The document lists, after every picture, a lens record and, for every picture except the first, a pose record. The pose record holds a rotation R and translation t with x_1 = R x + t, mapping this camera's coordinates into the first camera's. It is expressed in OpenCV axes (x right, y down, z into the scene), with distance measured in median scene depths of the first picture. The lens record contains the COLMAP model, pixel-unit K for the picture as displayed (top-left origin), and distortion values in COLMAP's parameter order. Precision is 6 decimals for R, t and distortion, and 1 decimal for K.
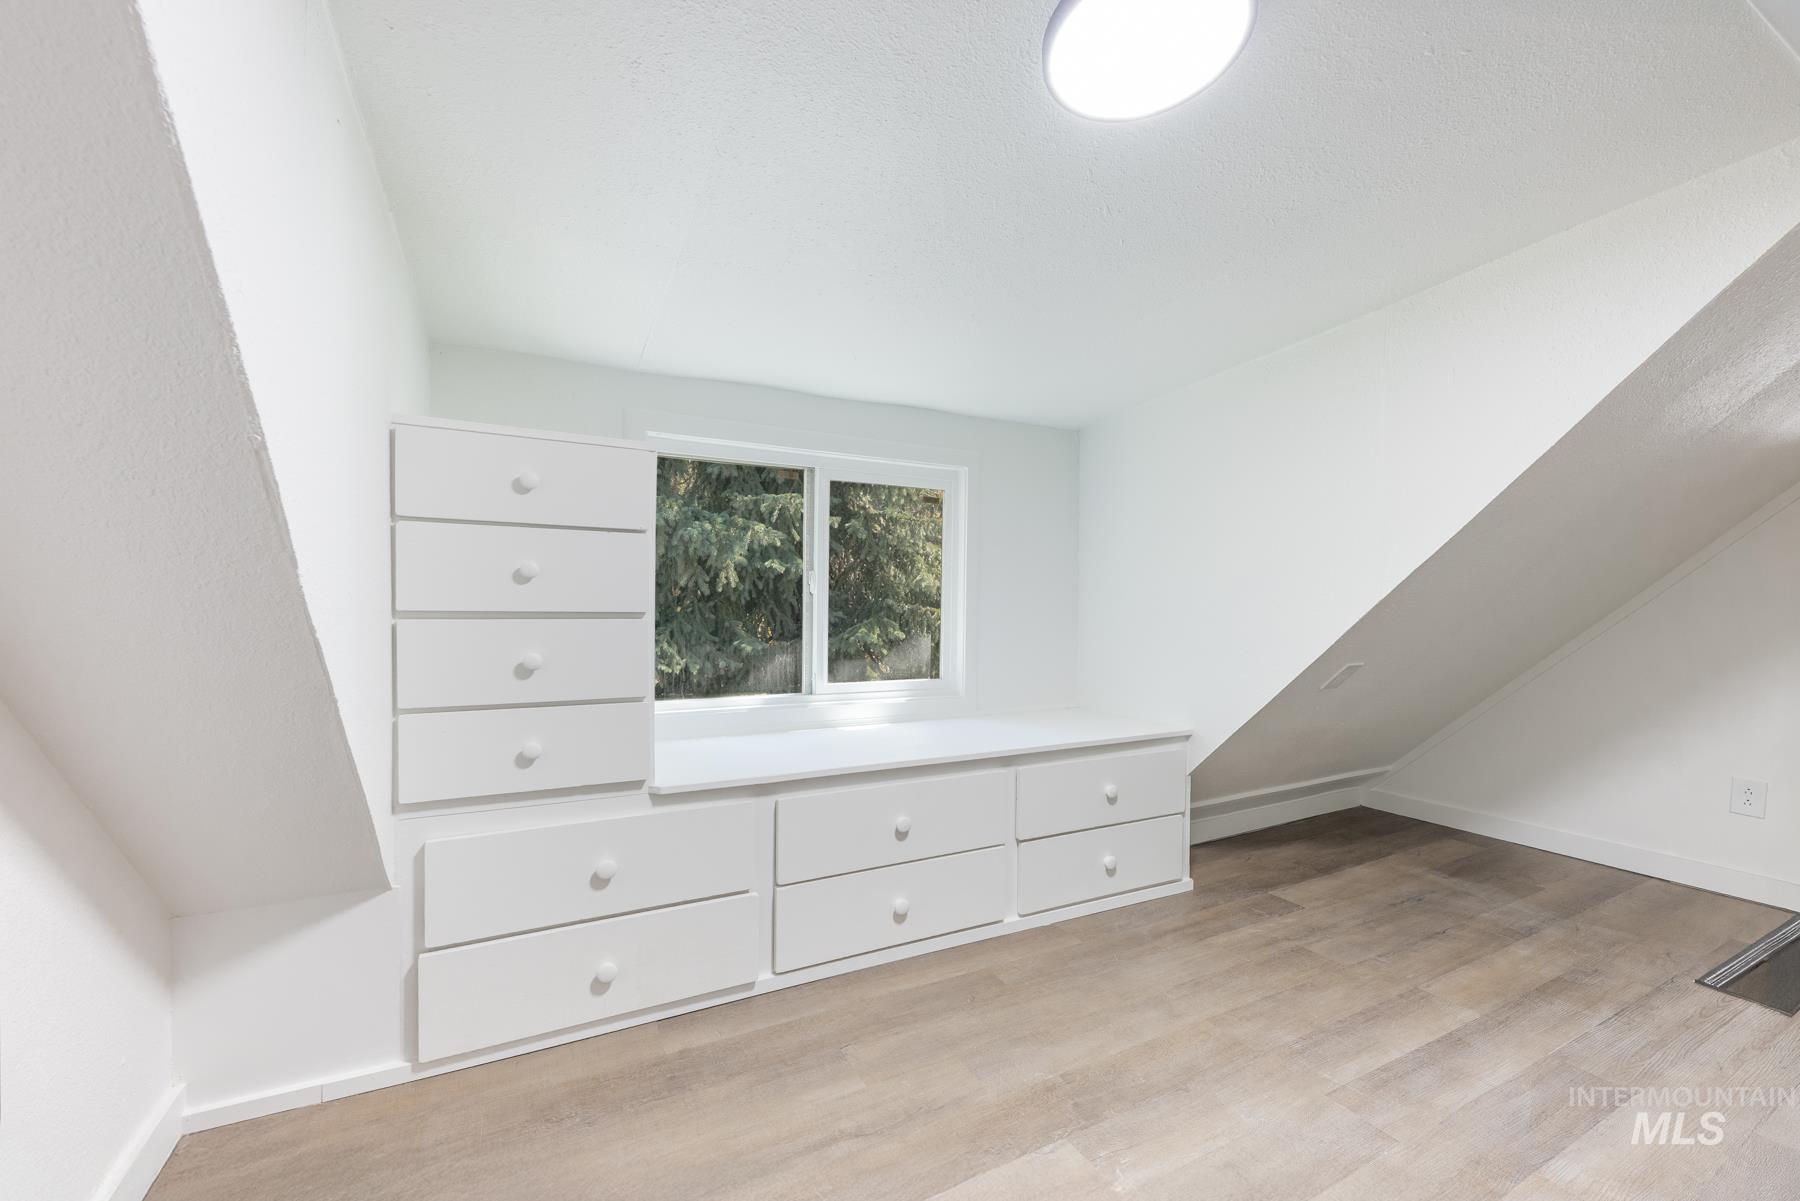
lens RADIAL K [[718.4, 0, 899.3], [0, 718.4, 603.4], [0, 0, 1]] dist [-0.000994, -0.000161]
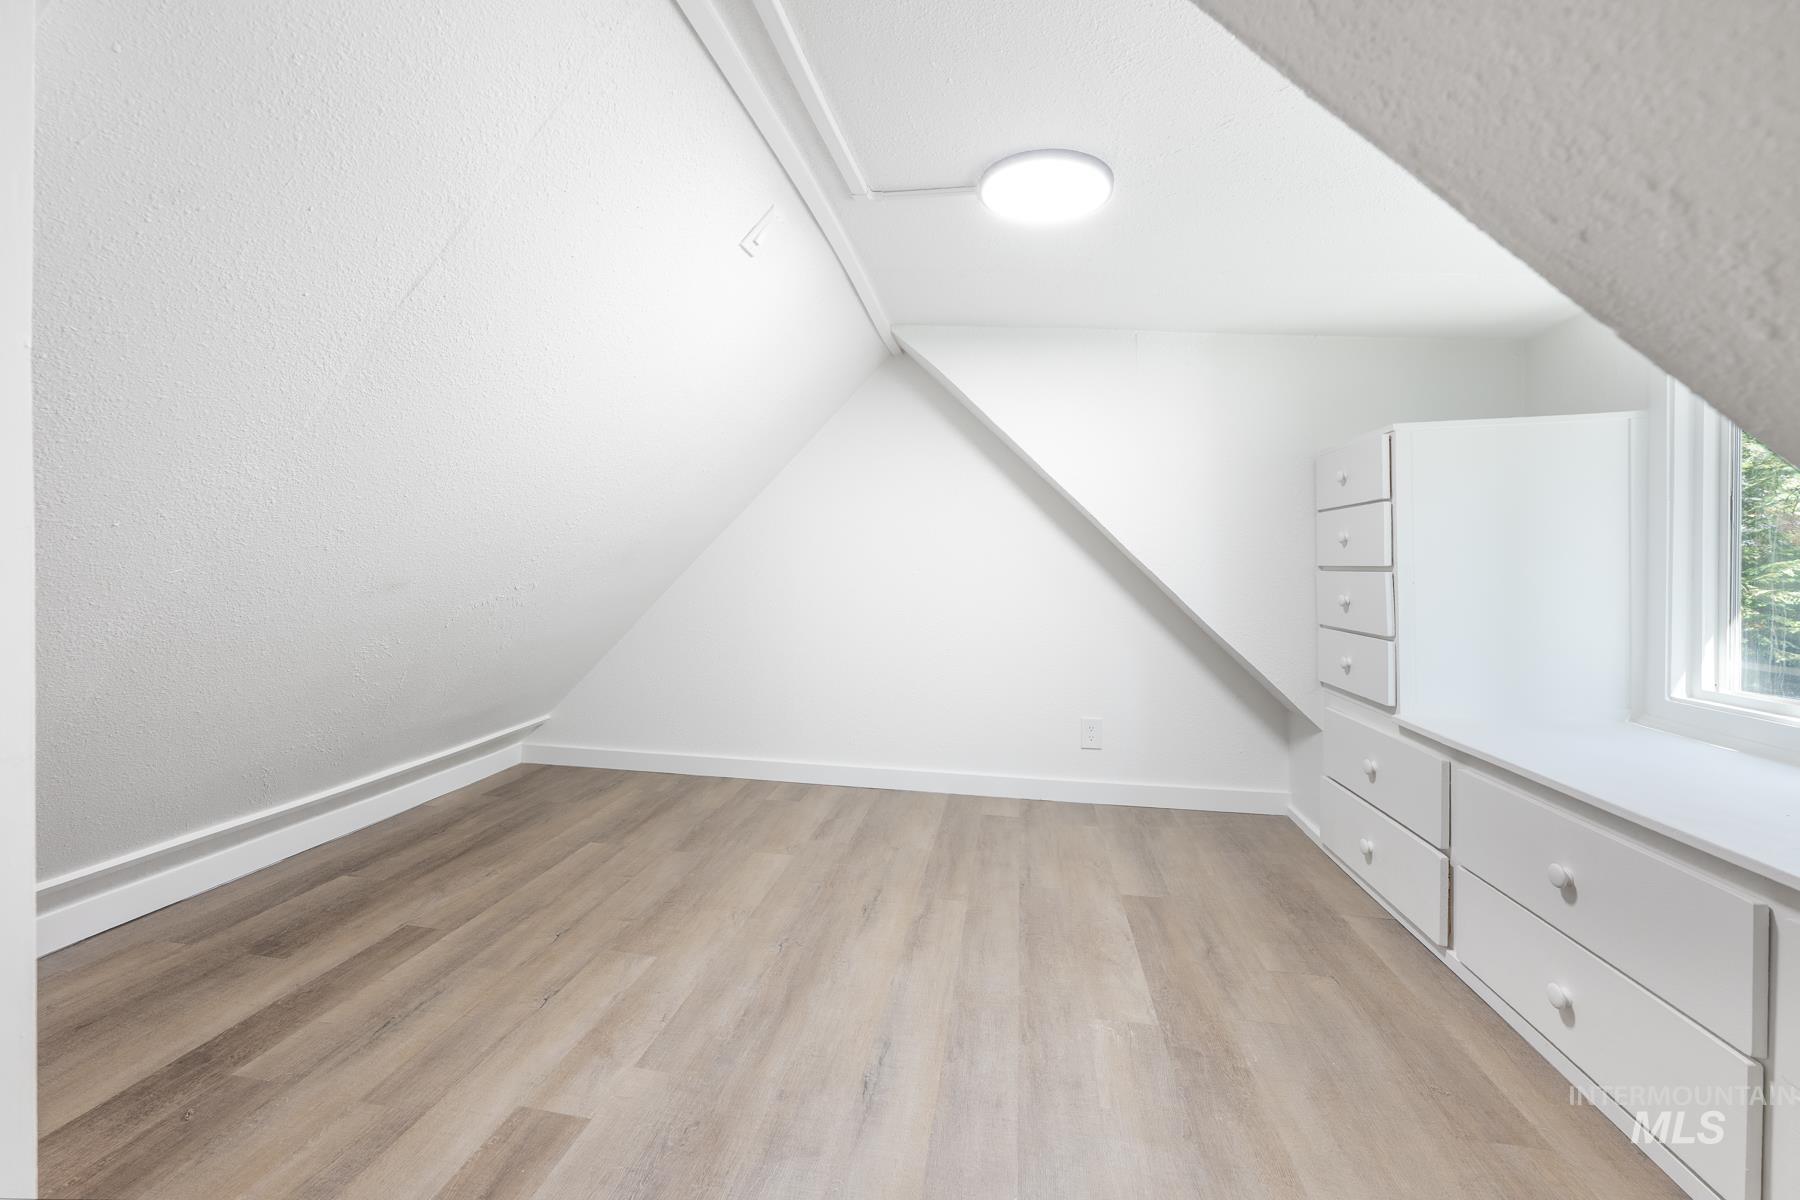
lens RADIAL K [[752.7, 0, 852.7], [0, 752.7, 567.7], [0, 0, 1]] dist [-0.001646, -0.000478]
pose [[-0.648296, -0.004844, -0.761373, 1.098671], [-0.006574, 0.999978, -0.000764, 0.019674], [0.761360, 0.004510, -0.648313, 1.058050]]
